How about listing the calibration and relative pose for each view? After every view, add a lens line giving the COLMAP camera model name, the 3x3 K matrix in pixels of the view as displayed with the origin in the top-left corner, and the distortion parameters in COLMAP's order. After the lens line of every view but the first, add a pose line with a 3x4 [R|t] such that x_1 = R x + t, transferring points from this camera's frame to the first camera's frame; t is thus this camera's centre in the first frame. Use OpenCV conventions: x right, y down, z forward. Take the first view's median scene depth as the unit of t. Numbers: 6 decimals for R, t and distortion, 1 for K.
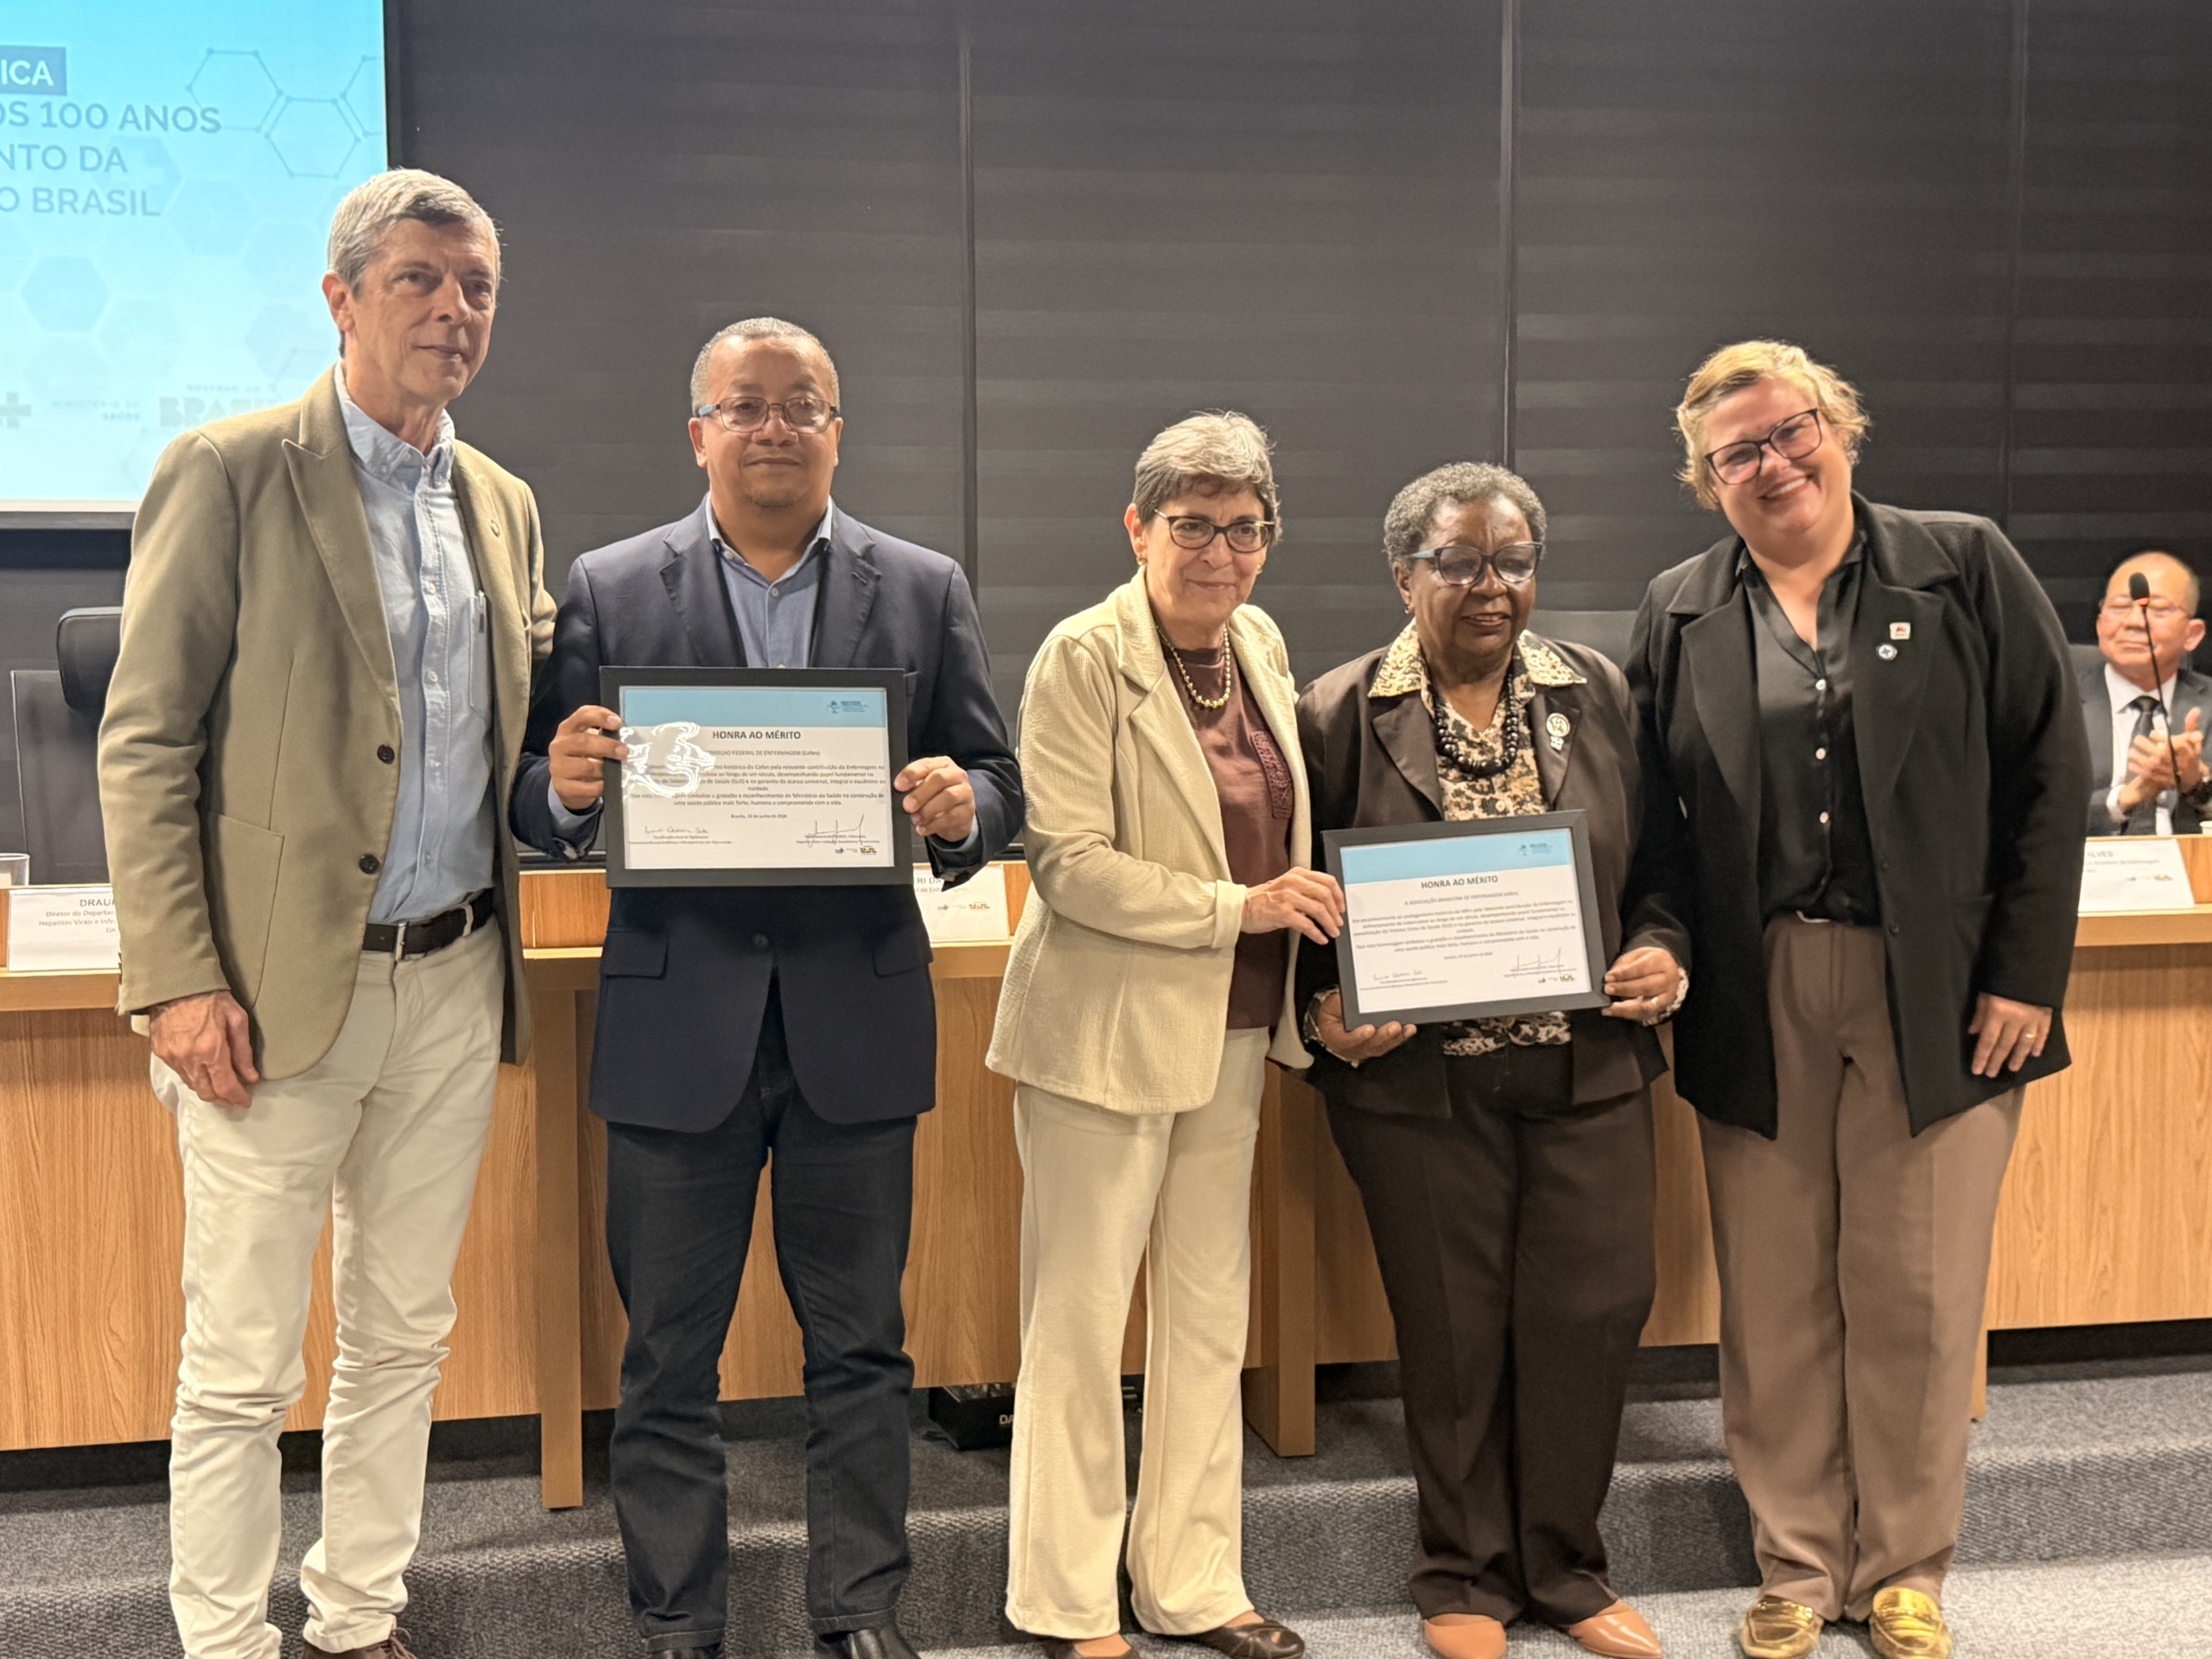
lens RADIAL K [[2821.8, 0, 1106.0], [0, 2821.8, 829.5], [0, 0, 1]] dist [0.197997, -0.488135]
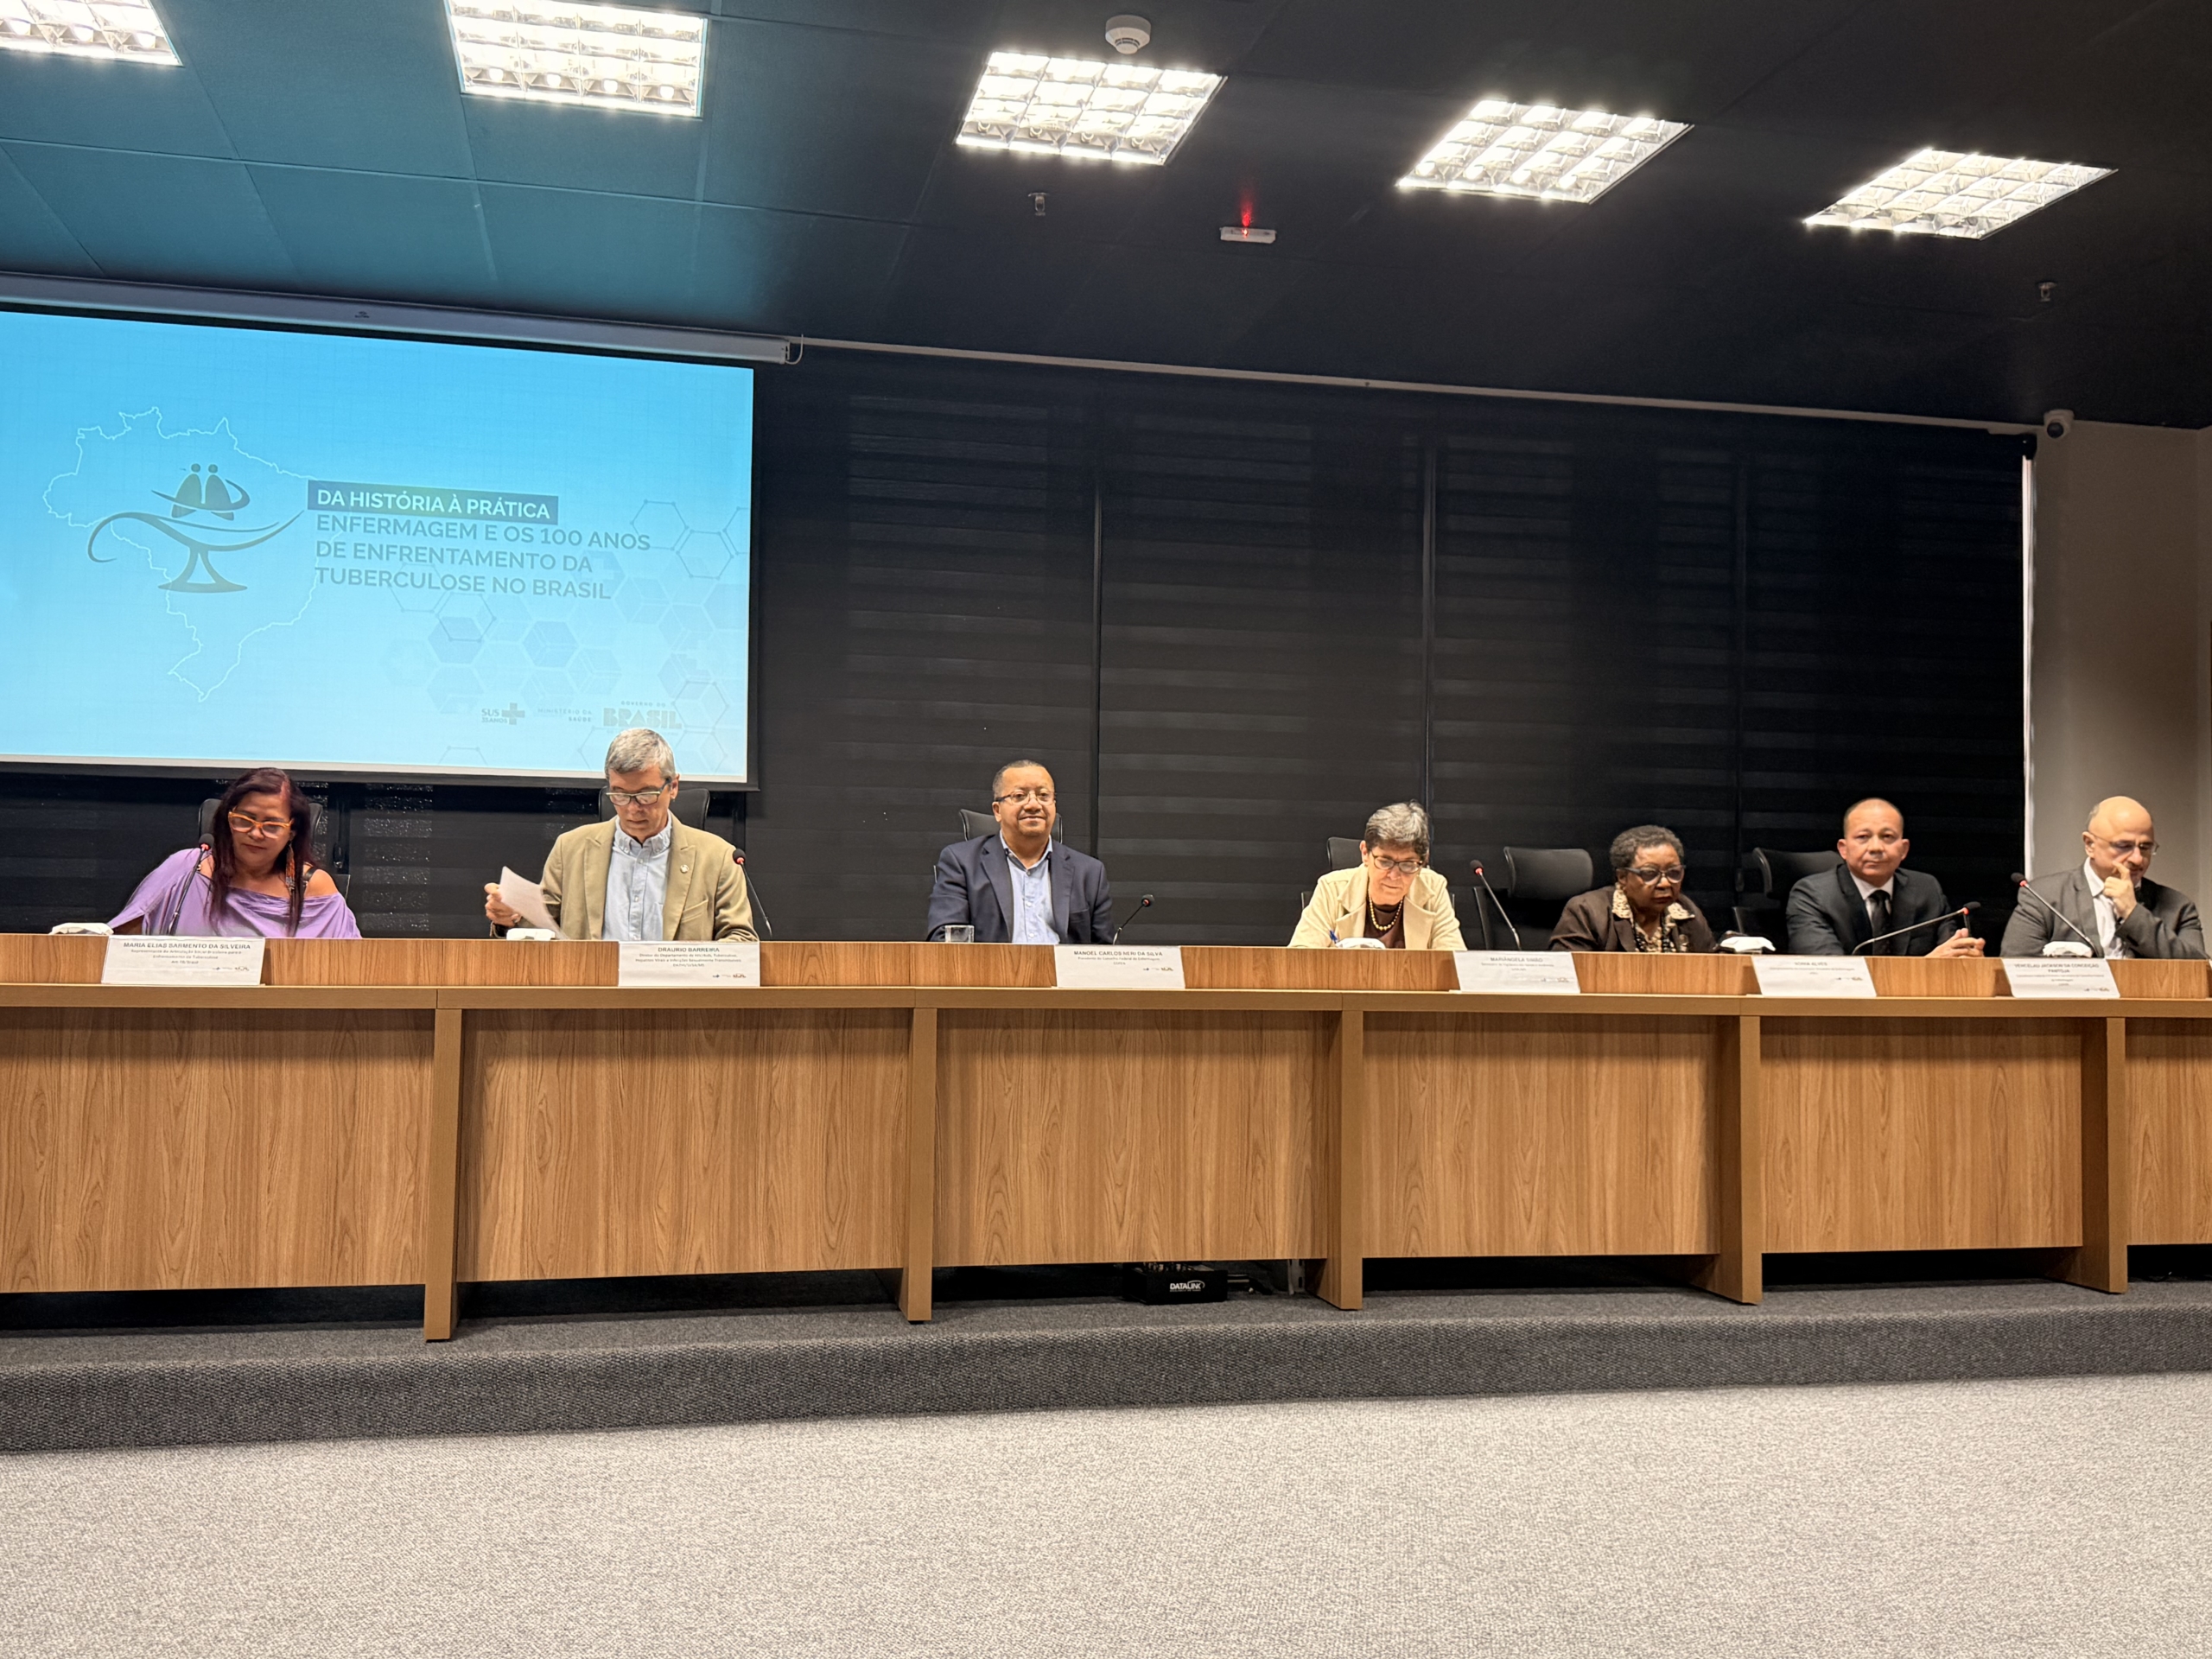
lens RADIAL K [[2036.1, 0, 1106.0], [0, 2036.1, 829.5], [0, 0, 1]] dist [0.196906, -0.440720]
pose [[0.999629, 0.020282, 0.018204, -0.096601], [-0.017615, 0.990513, -0.136285, 0.101860], [-0.020796, 0.135913, 0.990502, -0.209554]]
